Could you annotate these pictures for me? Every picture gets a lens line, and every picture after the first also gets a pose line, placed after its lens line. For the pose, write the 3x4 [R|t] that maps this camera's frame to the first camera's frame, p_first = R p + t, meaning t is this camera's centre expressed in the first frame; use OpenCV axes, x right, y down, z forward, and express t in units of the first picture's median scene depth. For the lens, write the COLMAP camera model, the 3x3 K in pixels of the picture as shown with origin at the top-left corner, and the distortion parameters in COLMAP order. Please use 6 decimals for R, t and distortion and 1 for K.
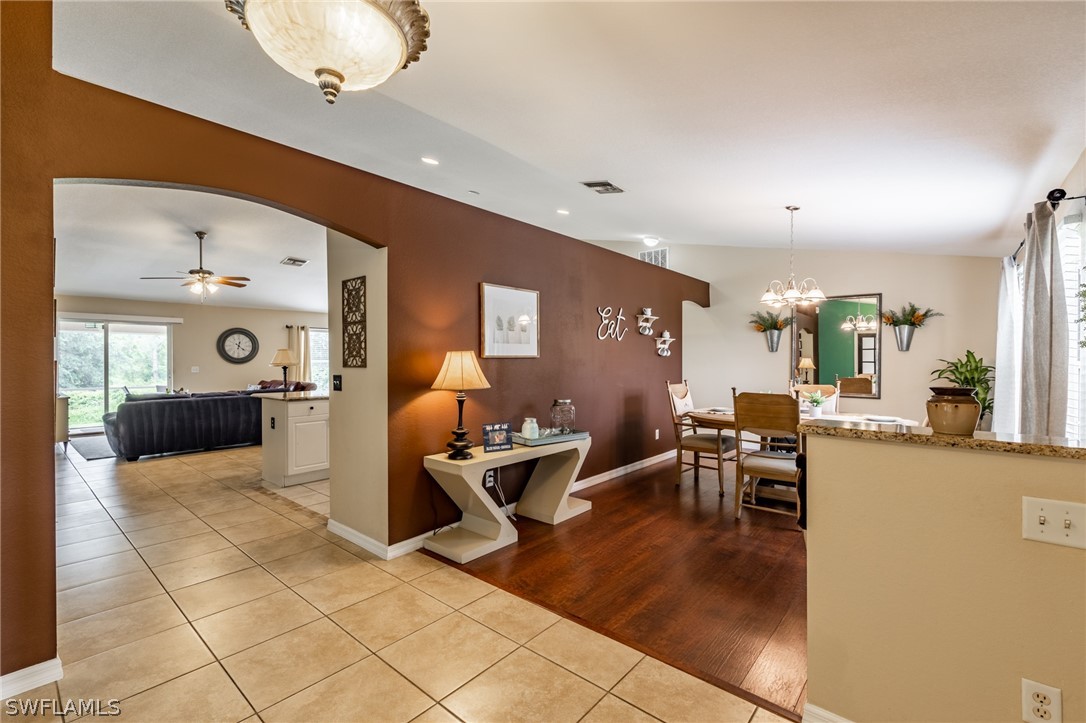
lens RADIAL K [[468.6, 0, 546.1], [0, 468.6, 360.4], [0, 0, 1]] dist [0.003196, -0.001345]
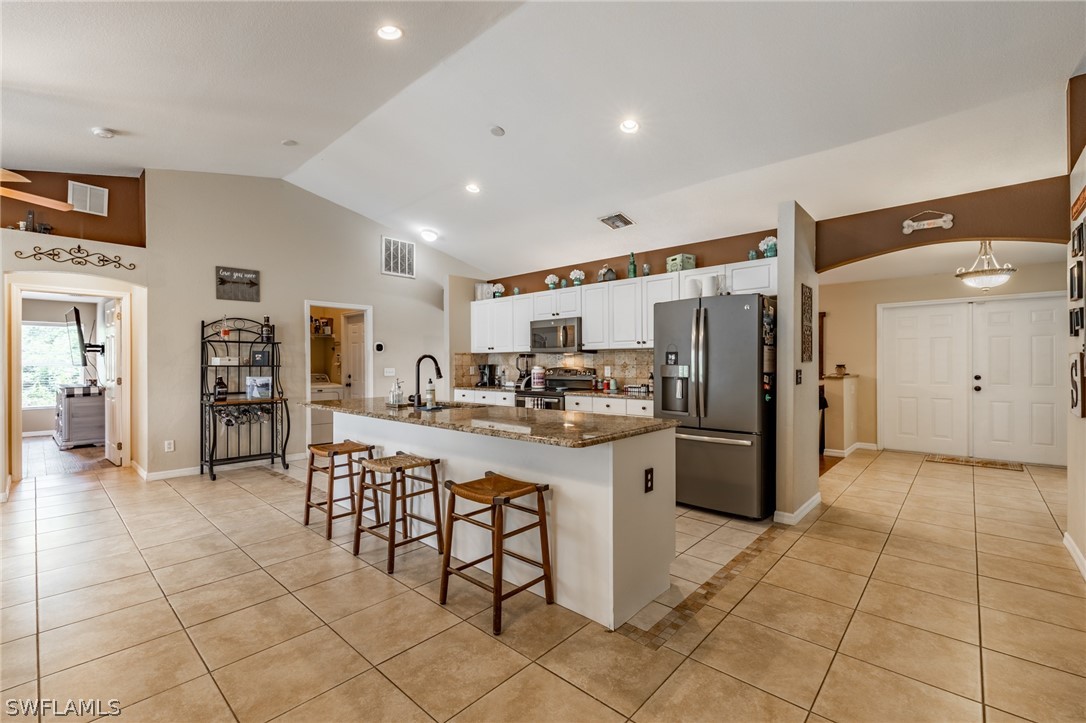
lens RADIAL K [[468.6, 0, 545.2], [0, 468.6, 363.7], [0, 0, 1]] dist [0.003196, -0.001345]
pose [[0.029707, -0.001171, 0.999558, -0.796265], [0.004905, 0.999987, 0.001025, 0.007575], [-0.999547, 0.004873, 0.029713, 0.808284]]
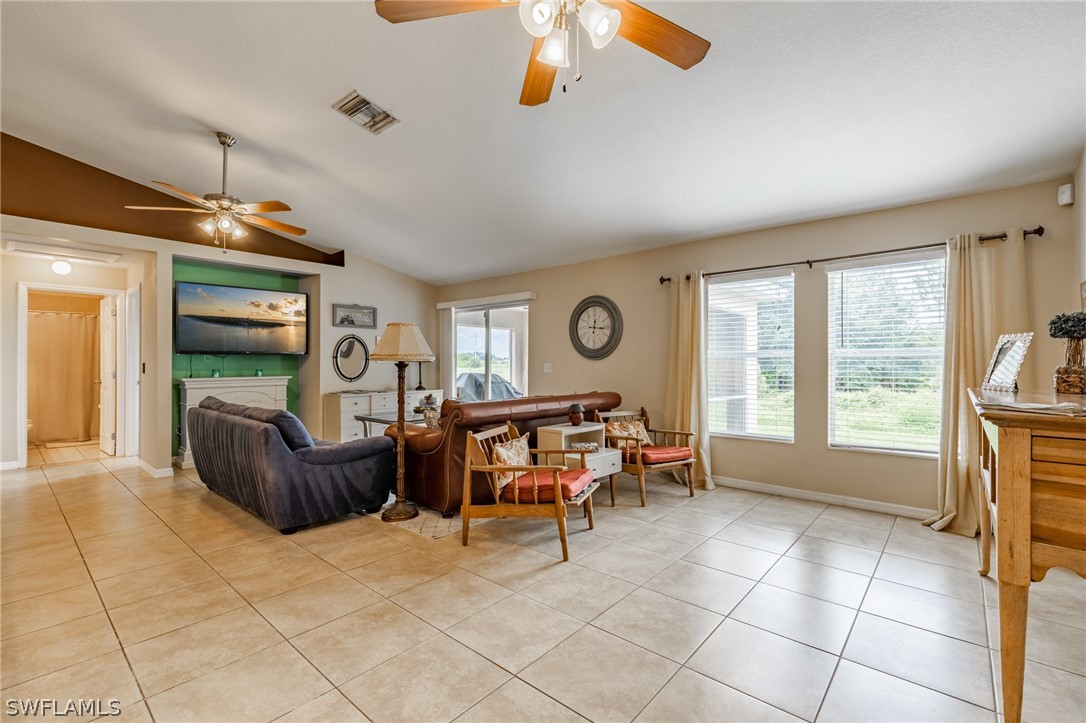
lens RADIAL K [[468.6, 0, 561.9], [0, 468.6, 359.4], [0, 0, 1]] dist [0.003196, -0.001345]
pose [[0.015602, -0.004118, -0.999870, -0.131593], [-0.001851, 0.999990, -0.004147, 0.014494], [0.999877, 0.001916, 0.015594, 1.393781]]
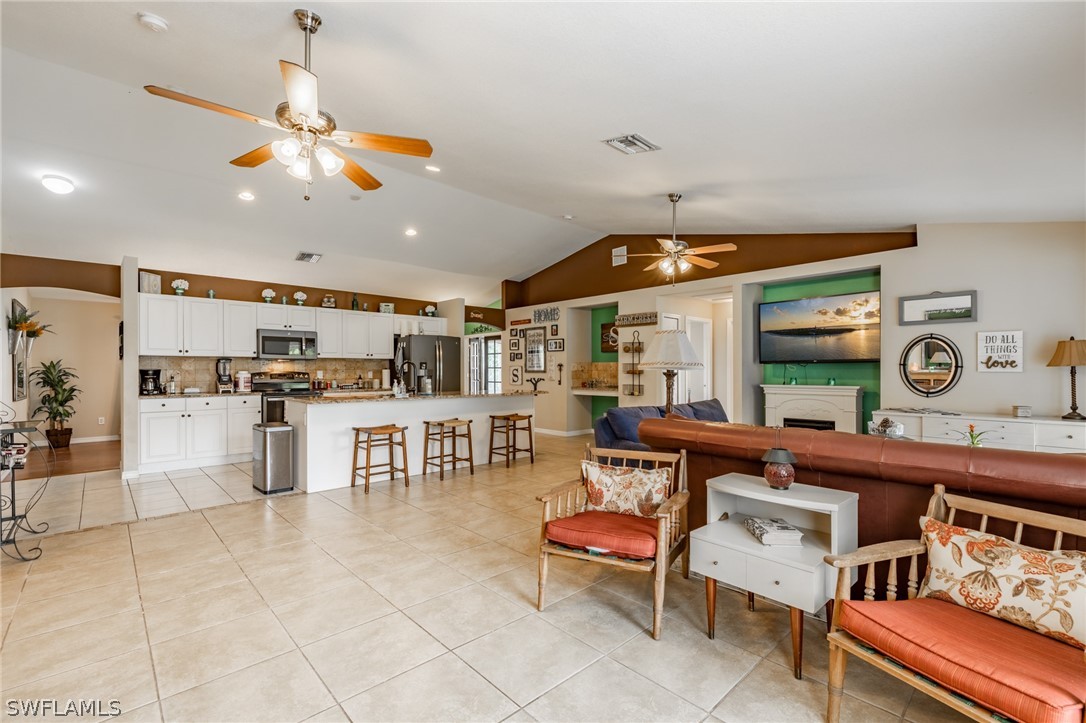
lens RADIAL K [[468.6, 0, 546.6], [0, 468.6, 375.0], [0, 0, 1]] dist [0.003196, -0.001345]
pose [[-0.994799, 0.002842, 0.101817, -0.593568], [0.003871, 0.999943, 0.009909, 0.014296], [-0.101783, 0.010252, -0.994754, 1.749961]]
